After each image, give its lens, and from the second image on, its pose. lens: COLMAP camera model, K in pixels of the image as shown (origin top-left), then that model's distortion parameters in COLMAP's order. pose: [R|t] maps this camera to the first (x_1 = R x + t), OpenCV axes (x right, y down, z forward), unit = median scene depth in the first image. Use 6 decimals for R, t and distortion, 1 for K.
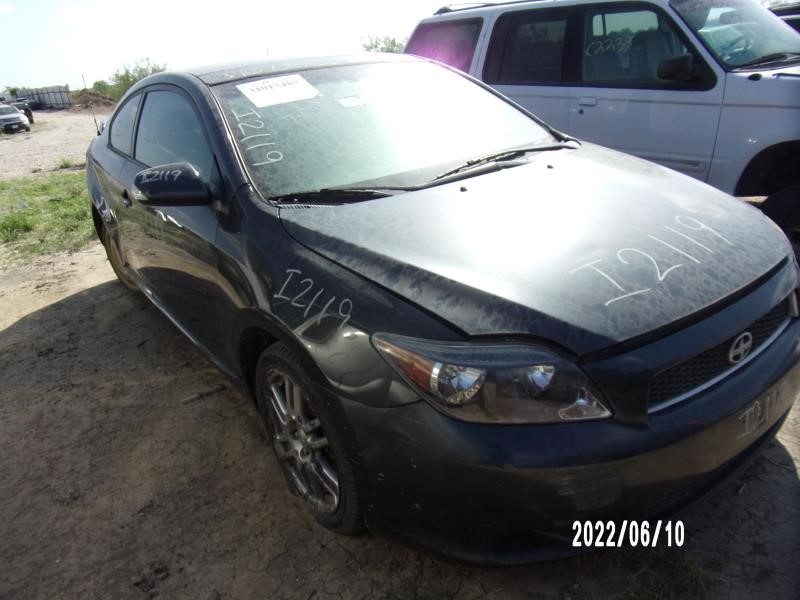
lens RADIAL K [[561.0, 0, 395.8], [0, 561.0, 295.2], [0, 0, 1]] dist [-0.009299, 0.008141]
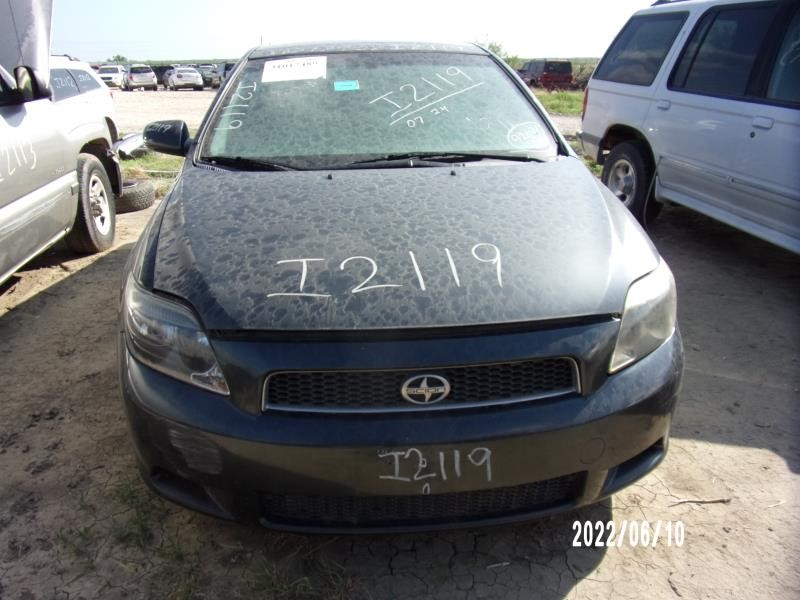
lens RADIAL K [[561.0, 0, 392.4], [0, 561.0, 308.0], [0, 0, 1]] dist [-0.009299, 0.008141]
pose [[0.866219, 0.267488, -0.422037, 0.884653], [-0.249739, 0.963343, 0.097987, -0.104554], [0.432777, 0.020521, 0.901267, 0.144116]]
